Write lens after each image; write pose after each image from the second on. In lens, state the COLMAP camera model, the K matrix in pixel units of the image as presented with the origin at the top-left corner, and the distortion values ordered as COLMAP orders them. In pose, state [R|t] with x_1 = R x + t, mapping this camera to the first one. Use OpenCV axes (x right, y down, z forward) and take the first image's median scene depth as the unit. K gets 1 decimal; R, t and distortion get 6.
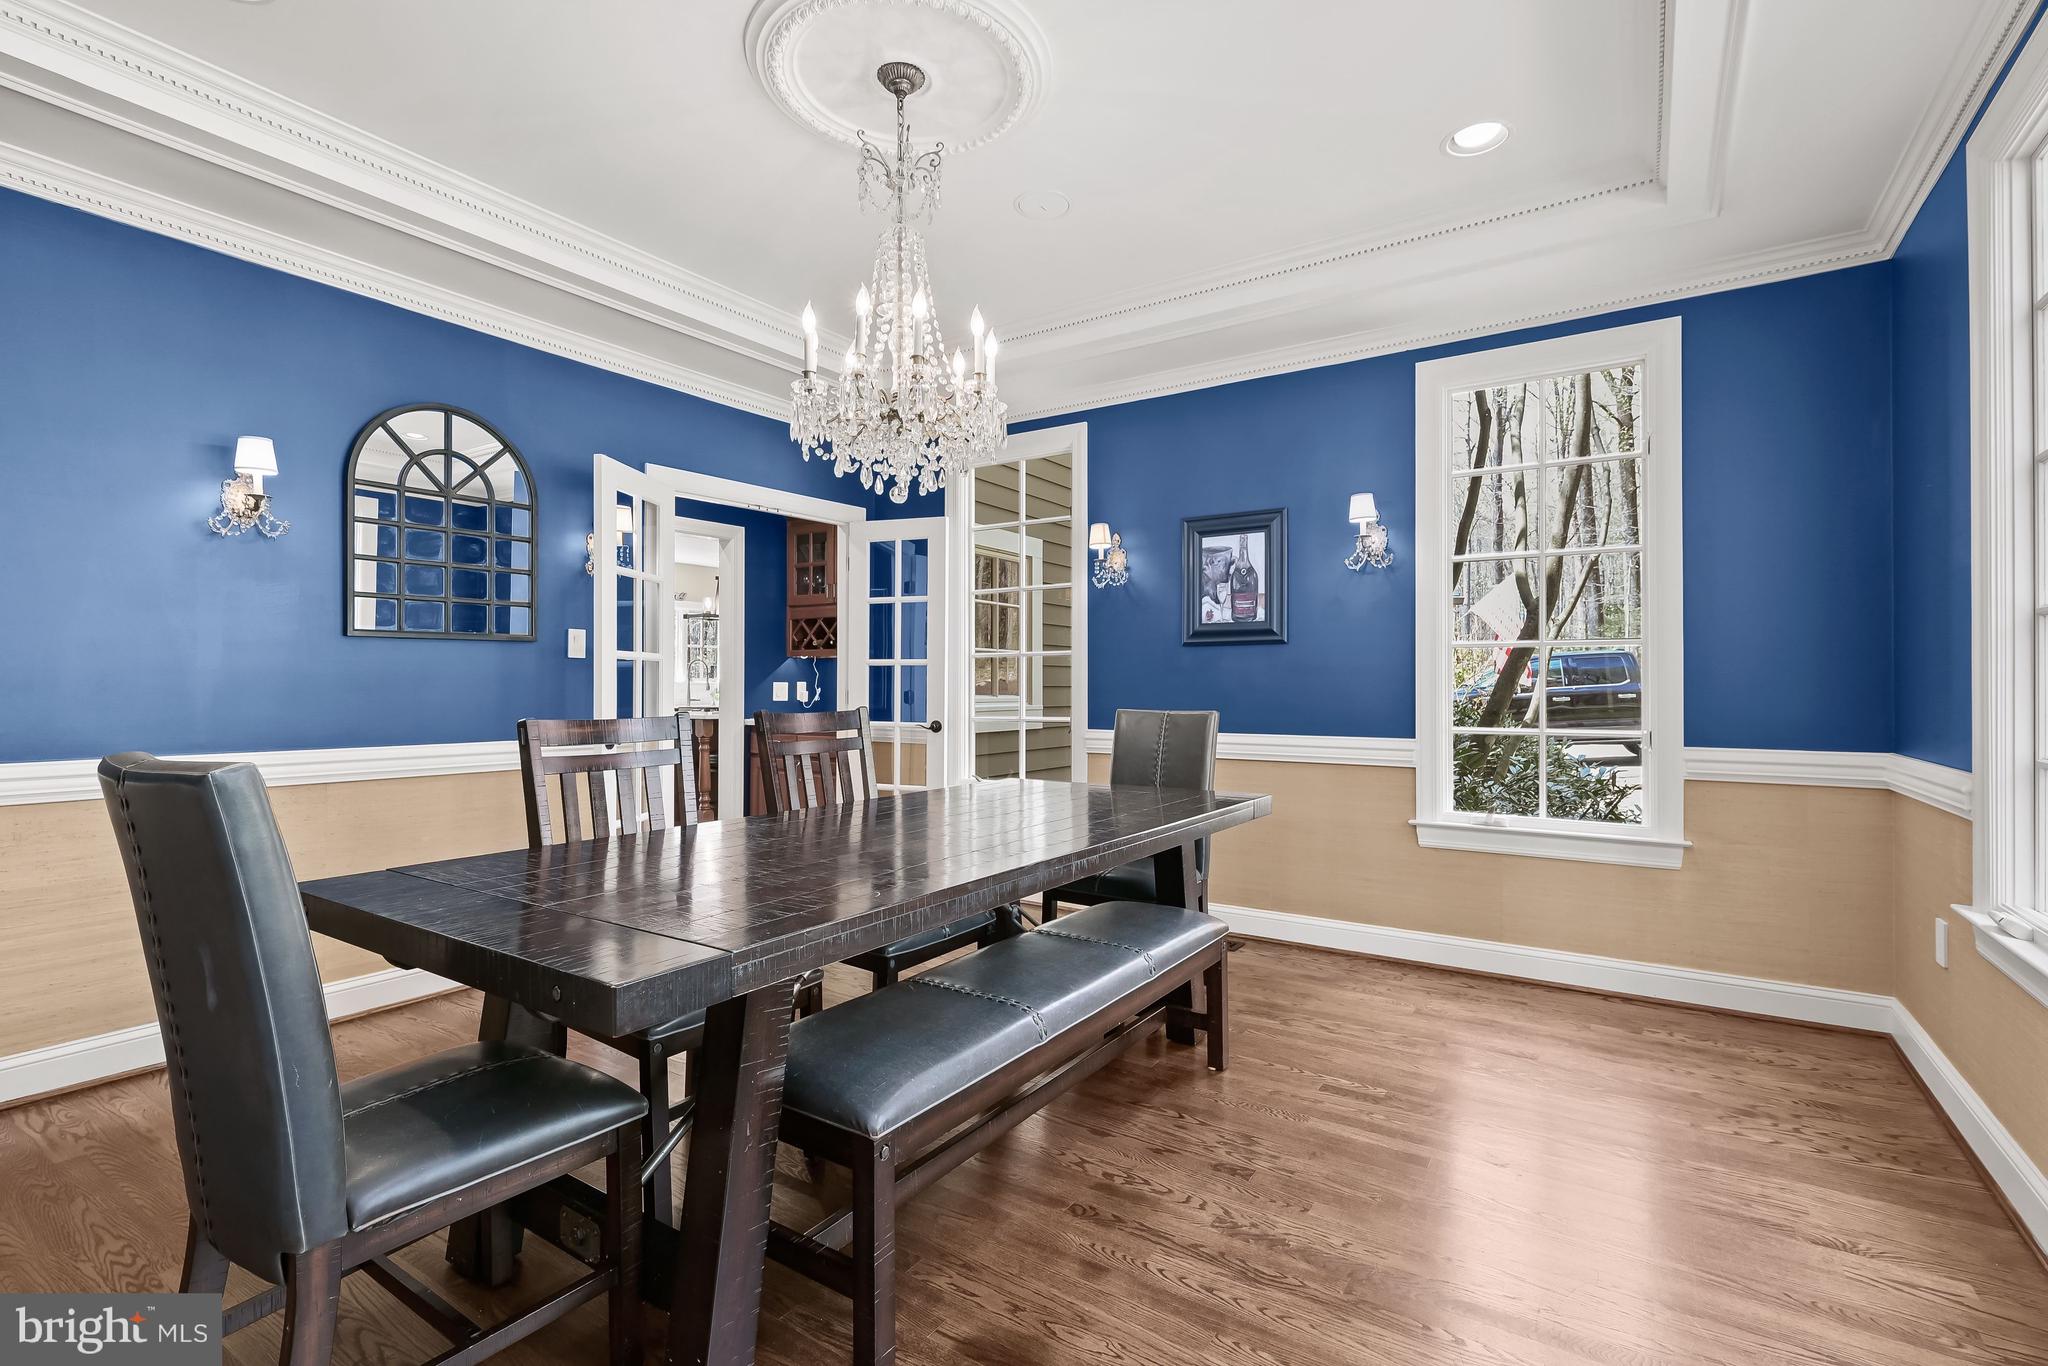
lens RADIAL K [[930.0, 0, 1025.9], [0, 930.0, 678.2], [0, 0, 1]] dist [-0.001490, -0.000064]
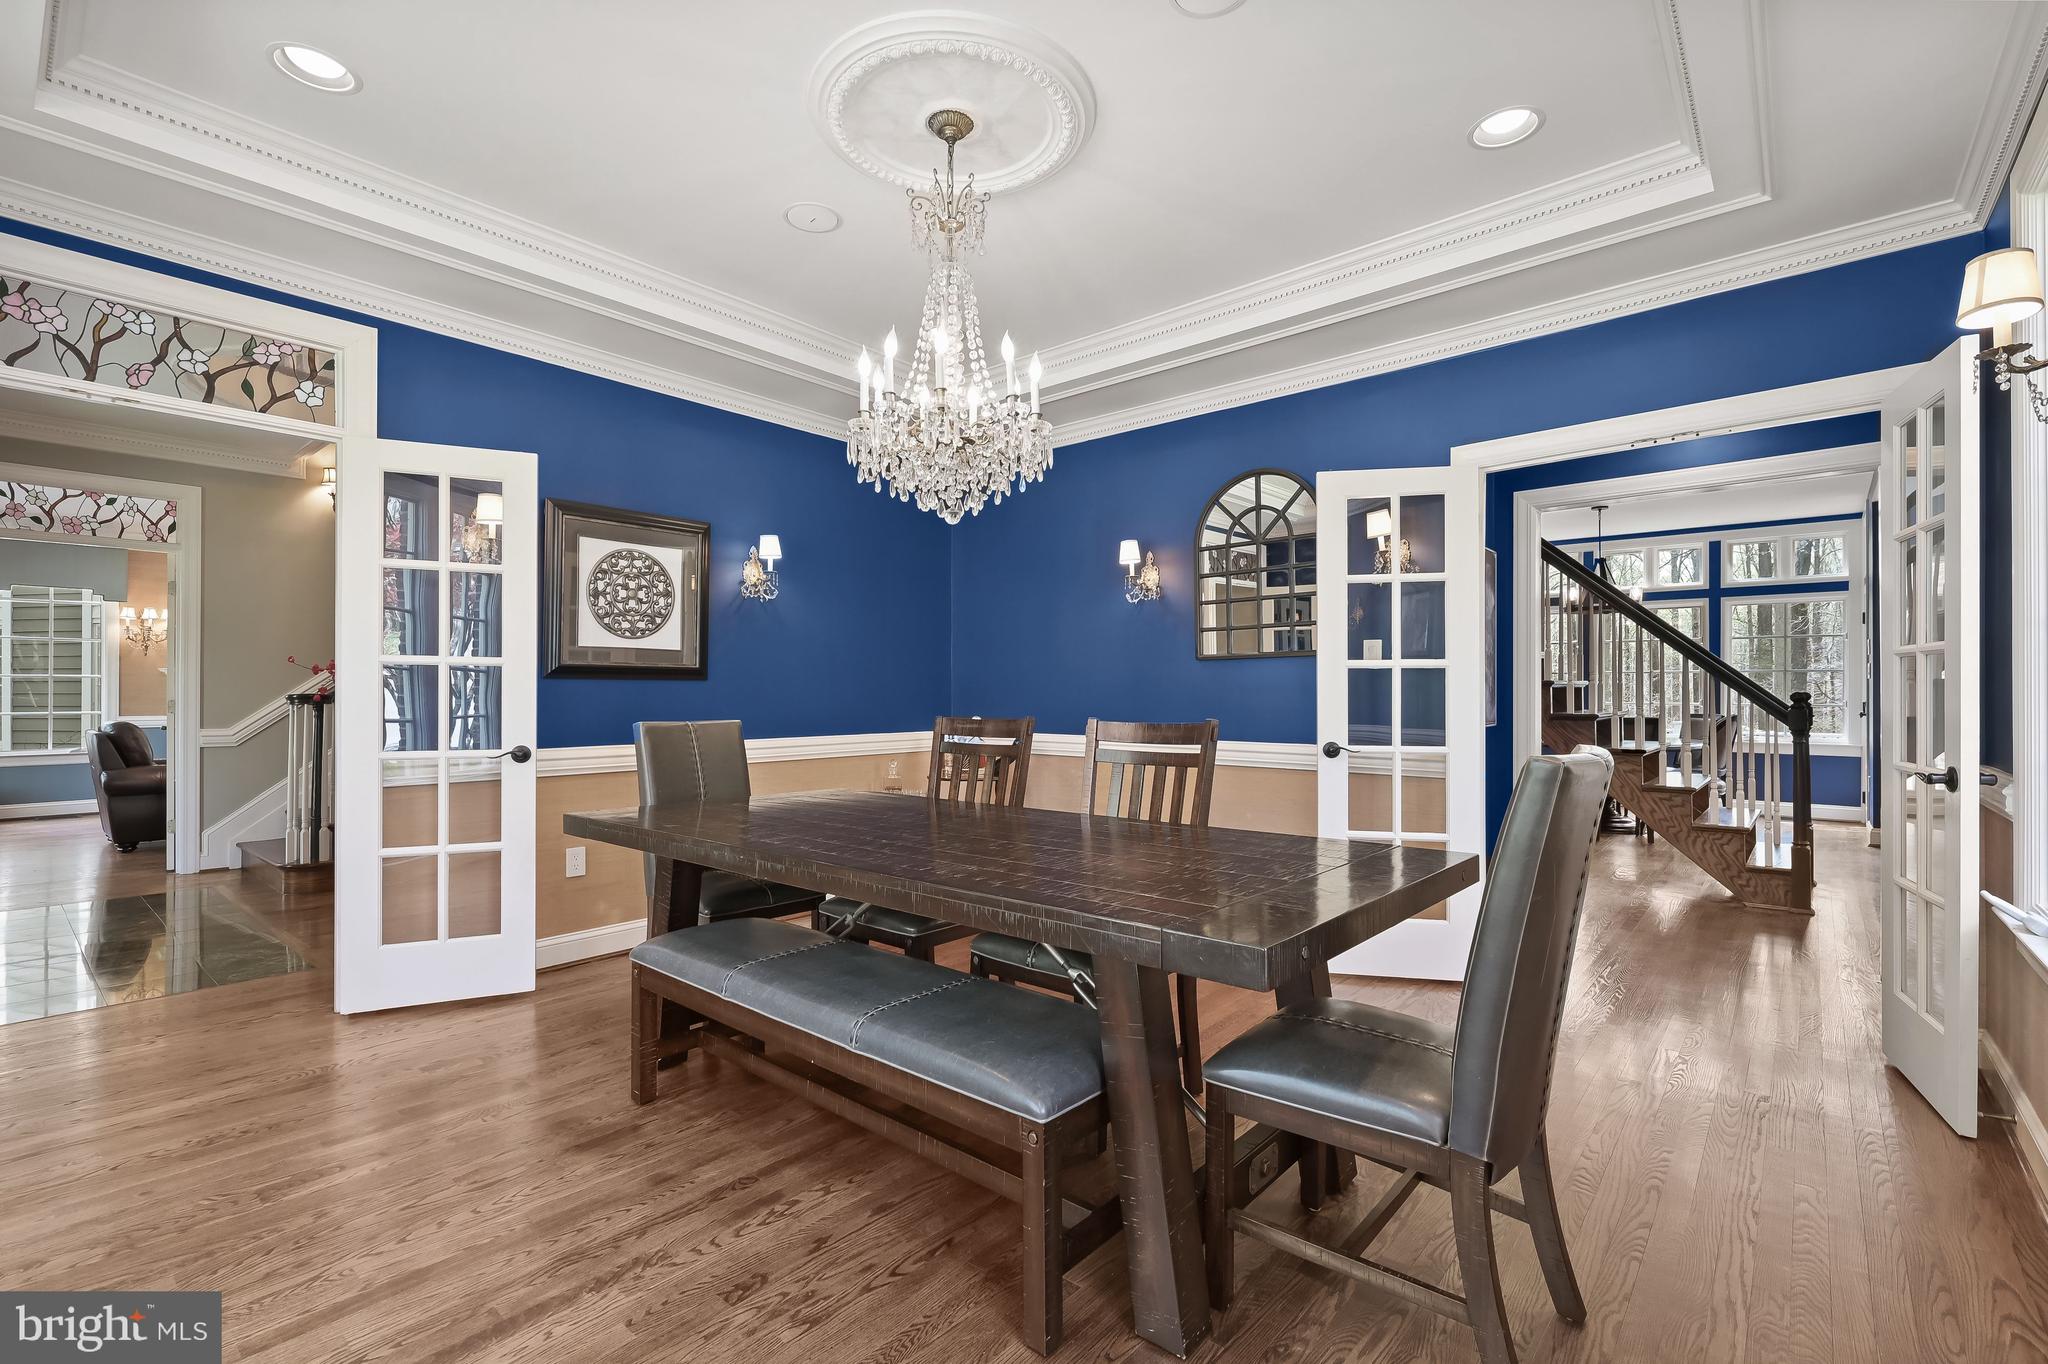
lens RADIAL K [[909.0, 0, 1030.1], [0, 909.0, 687.6], [0, 0, 1]] dist [-0.002553, -0.000036]
pose [[-0.124889, -0.011963, -0.992099, 0.921153], [0.011672, 0.999840, -0.013526, 0.015332], [0.992102, -0.013269, -0.124729, 1.262550]]
